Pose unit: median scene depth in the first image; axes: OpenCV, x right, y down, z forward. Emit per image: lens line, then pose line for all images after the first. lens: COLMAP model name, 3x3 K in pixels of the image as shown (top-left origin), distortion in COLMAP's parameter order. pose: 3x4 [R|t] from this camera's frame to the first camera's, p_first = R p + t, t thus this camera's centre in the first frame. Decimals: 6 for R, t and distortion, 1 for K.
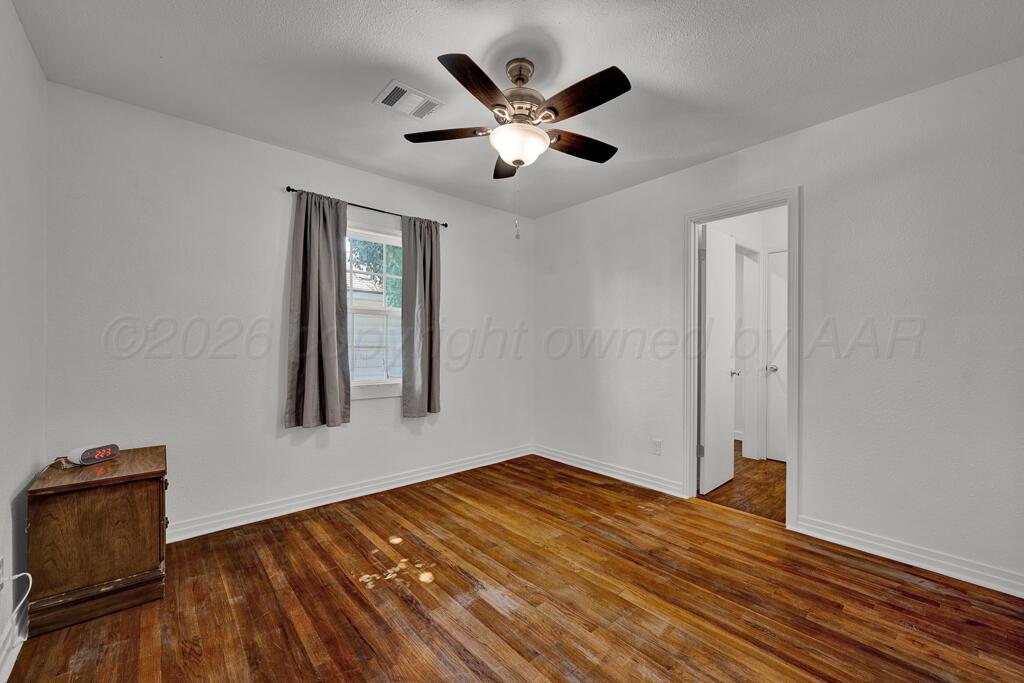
lens RADIAL K [[406.9, 0, 510.4], [0, 406.9, 343.5], [0, 0, 1]] dist [-0.002039, 0.001309]
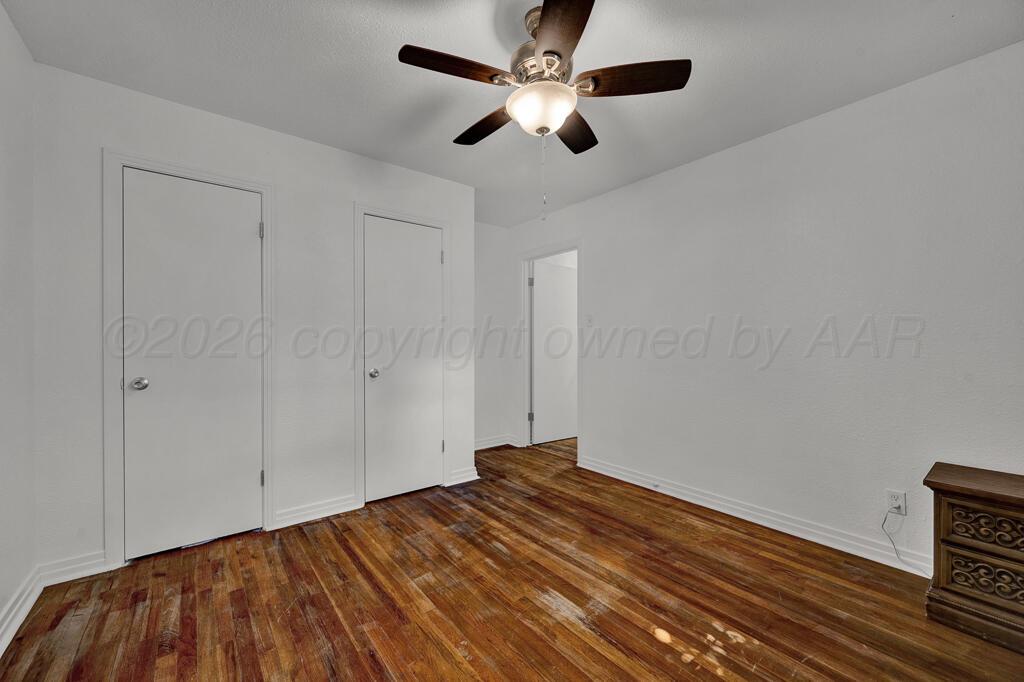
lens RADIAL K [[406.9, 0, 509.5], [0, 406.9, 342.8], [0, 0, 1]] dist [-0.002039, 0.001309]
pose [[-0.999008, -0.001459, 0.044512, 0.055299], [-0.001472, 0.999999, -0.000247, 0.001741], [-0.044511, -0.000312, -0.999009, 2.049497]]
